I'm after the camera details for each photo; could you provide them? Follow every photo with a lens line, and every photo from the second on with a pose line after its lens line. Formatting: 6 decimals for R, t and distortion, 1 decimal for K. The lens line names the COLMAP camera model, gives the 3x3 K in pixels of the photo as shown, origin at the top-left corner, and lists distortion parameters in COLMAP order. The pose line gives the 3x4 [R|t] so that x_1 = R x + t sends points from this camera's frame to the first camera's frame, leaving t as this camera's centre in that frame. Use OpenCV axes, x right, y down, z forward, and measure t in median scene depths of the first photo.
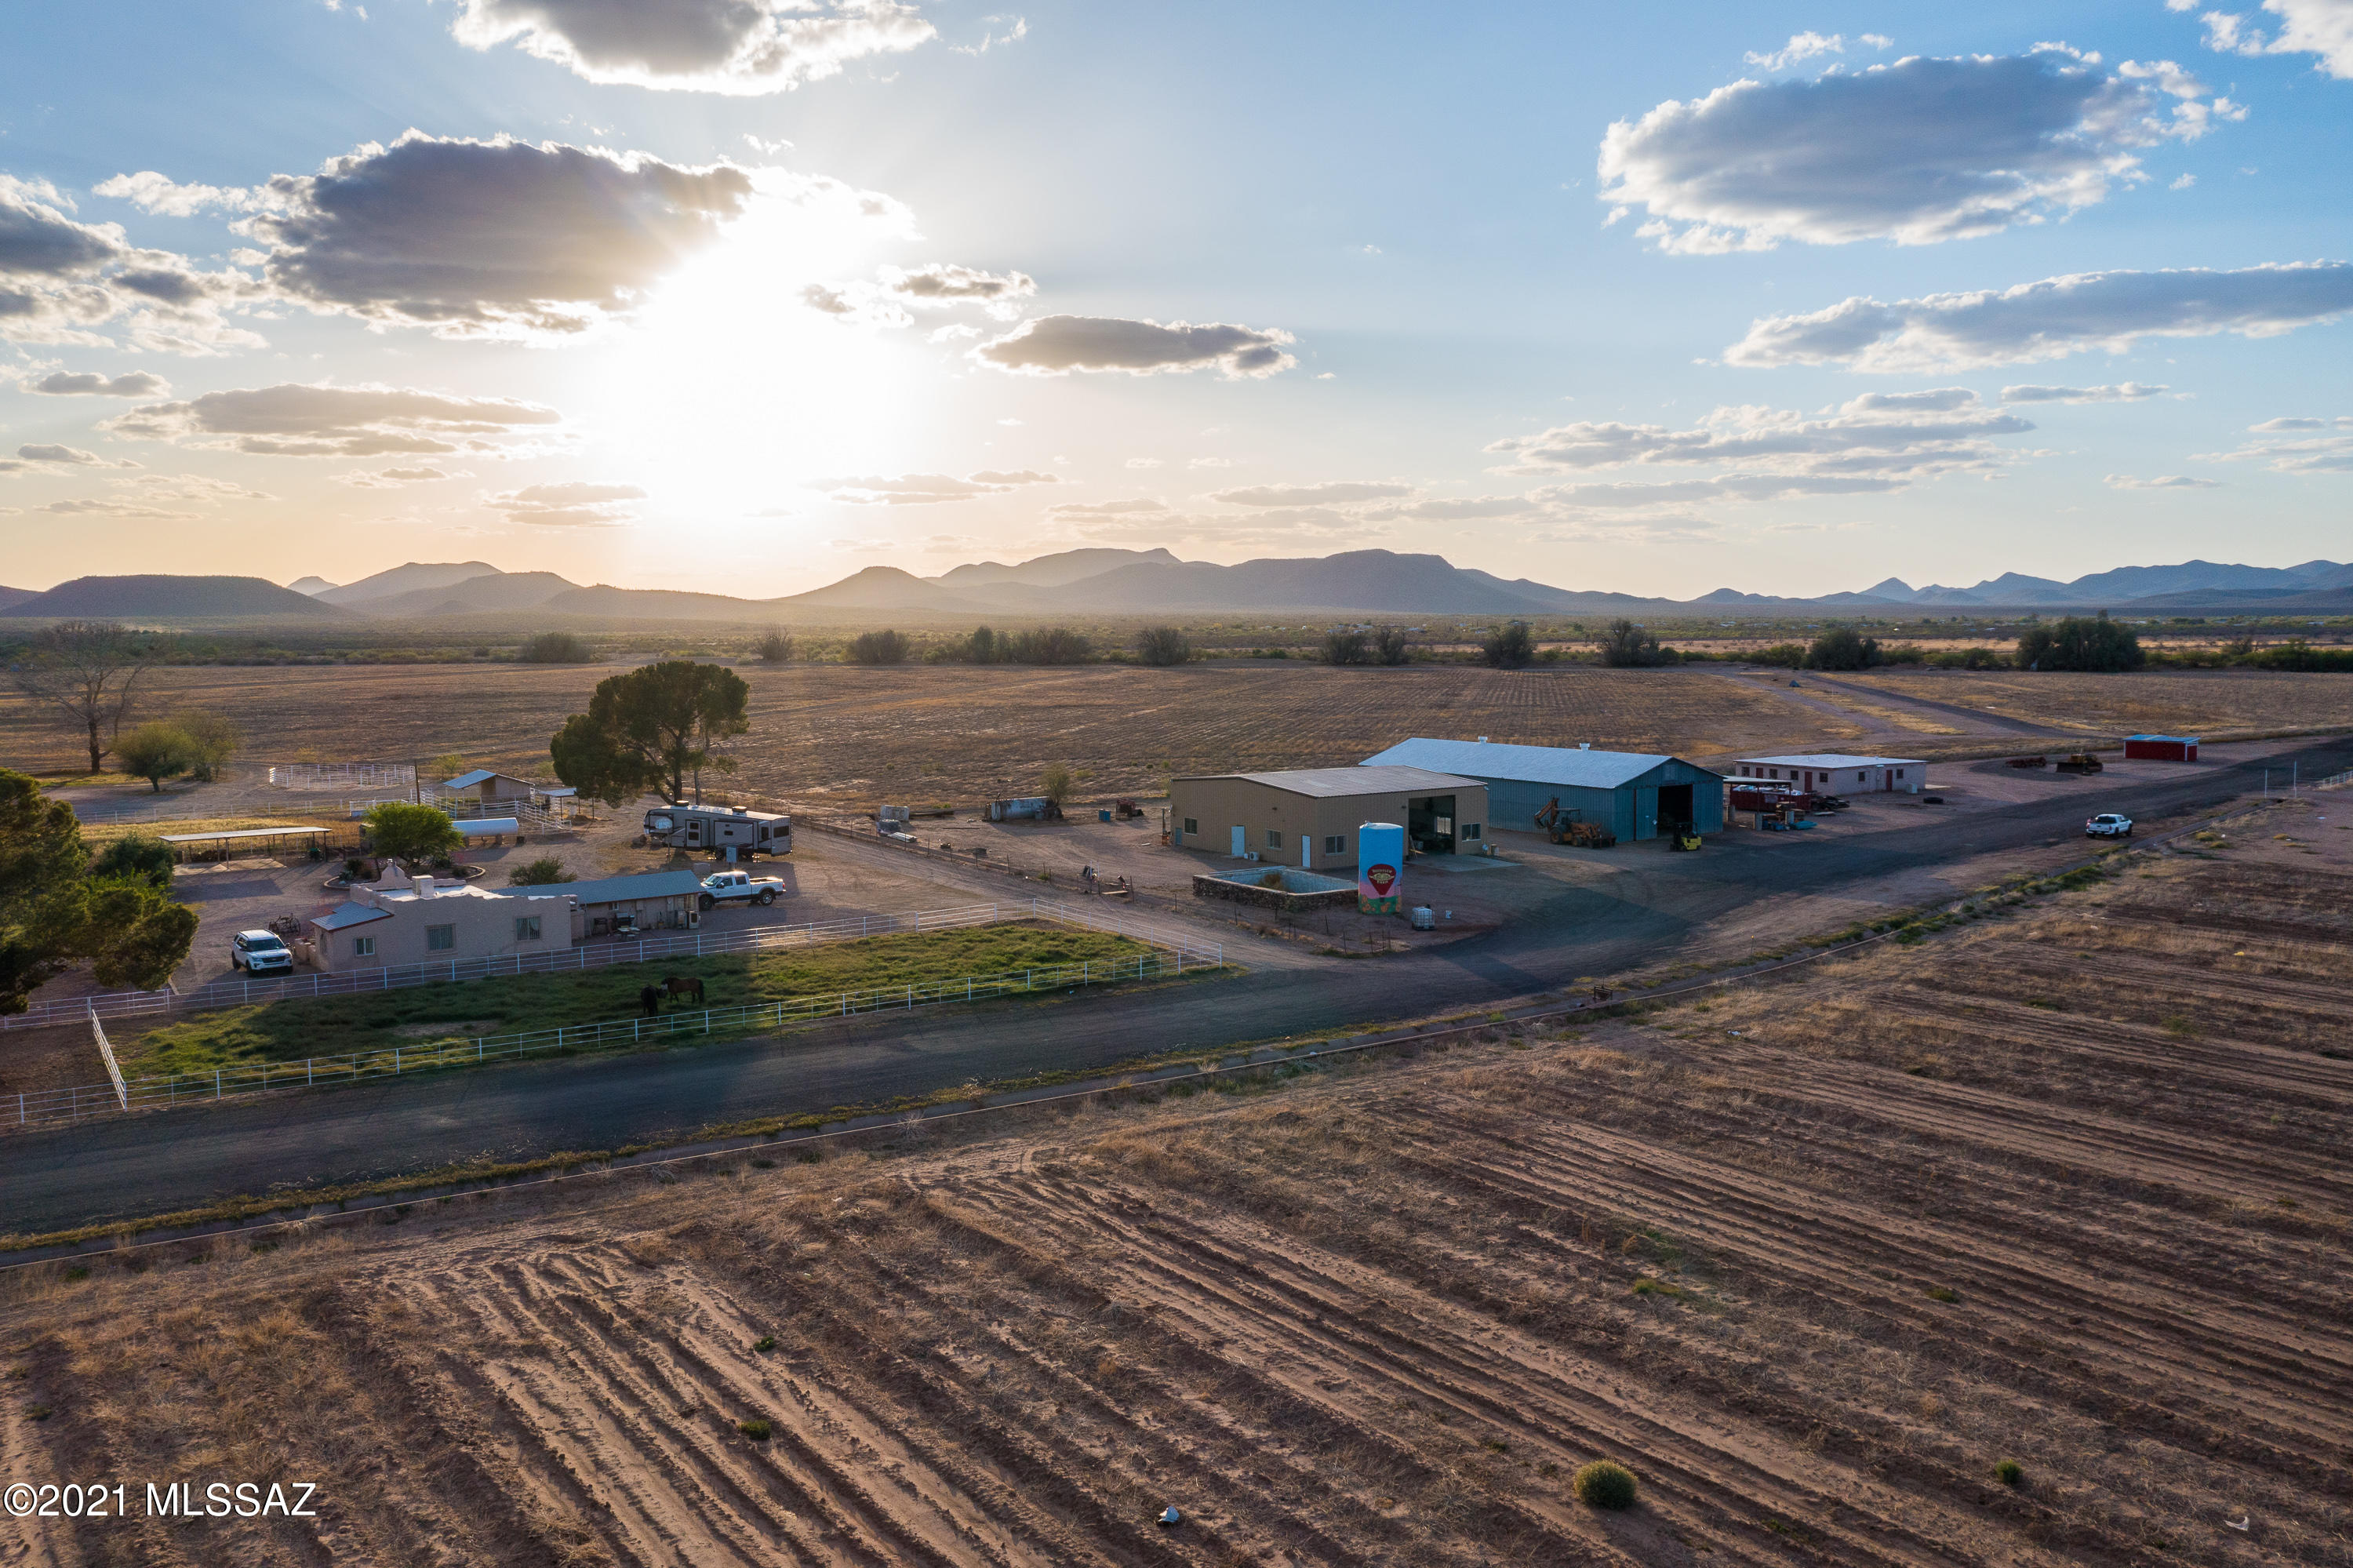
lens RADIAL K [[1827.7, 0, 1176.5], [0, 1827.7, 784.0], [0, 0, 1]] dist [-0.018673, -0.000191]
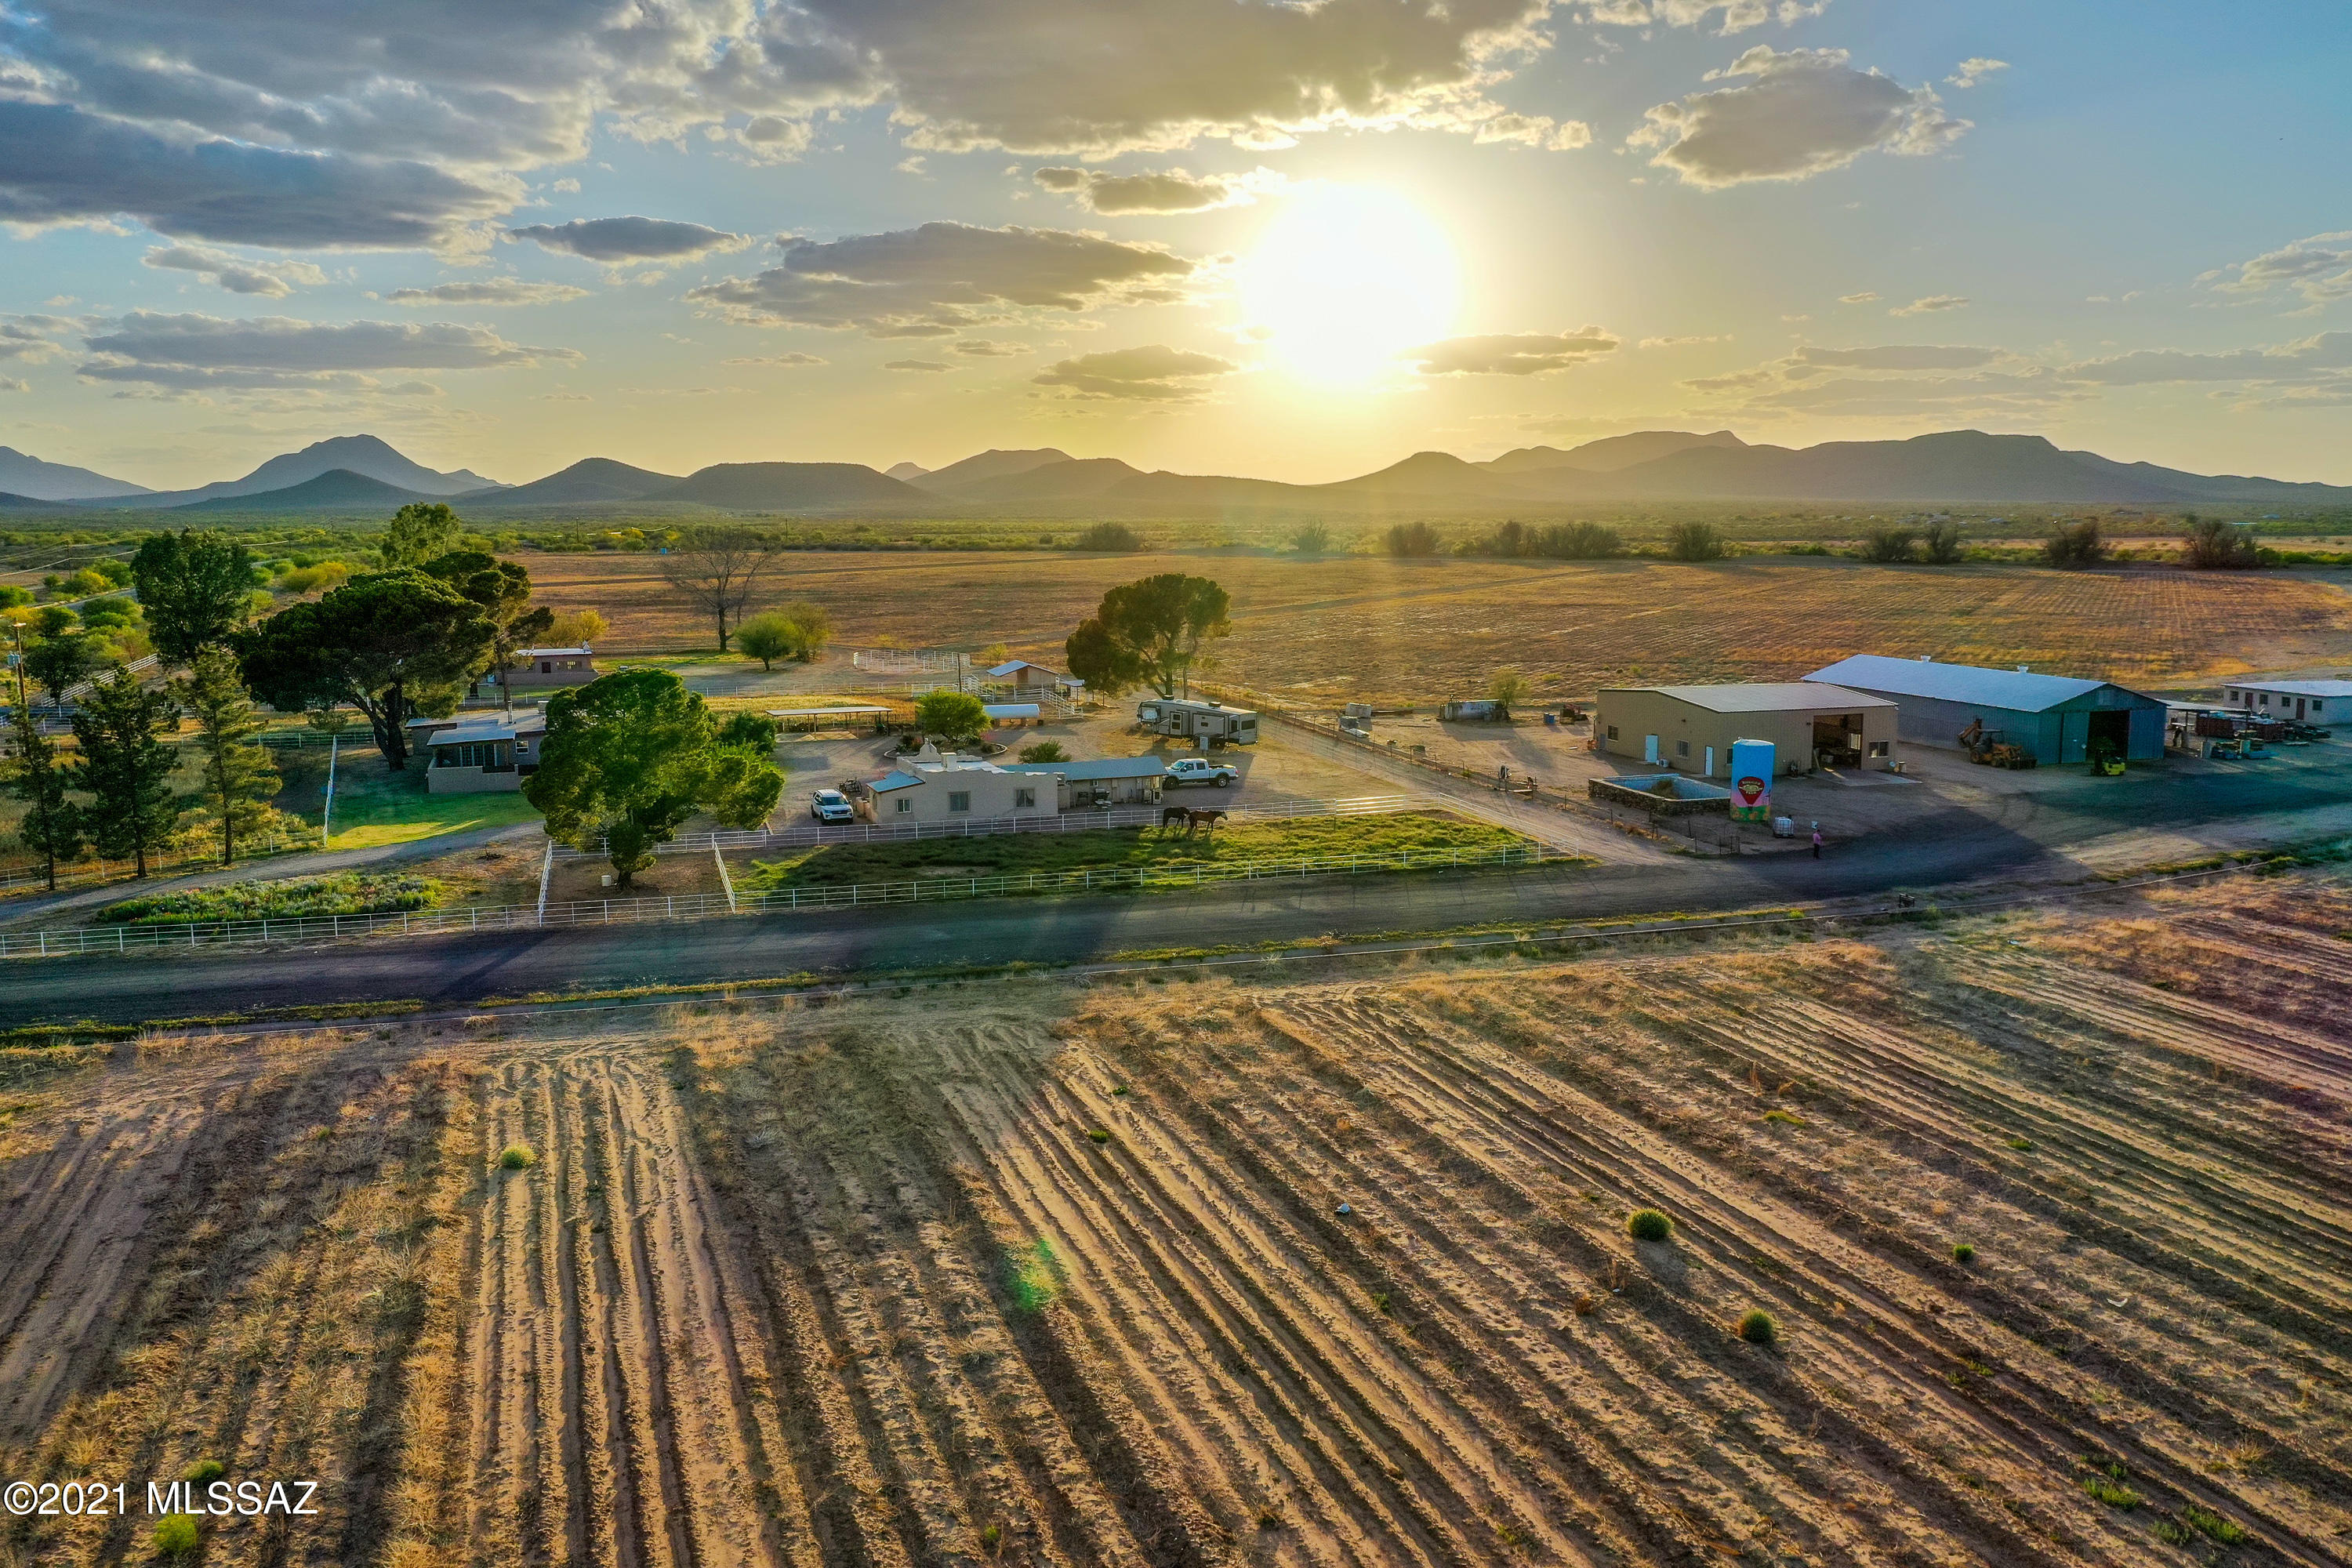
lens RADIAL K [[1826.9, 0, 1176.0], [0, 1826.9, 784.0], [0, 0, 1]] dist [-0.018673, -0.000191]
pose [[0.956289, 0.045784, -0.288817, 0.180188], [-0.027811, 0.997430, 0.066030, -0.027526], [0.291098, -0.055112, 0.955105, -0.290913]]
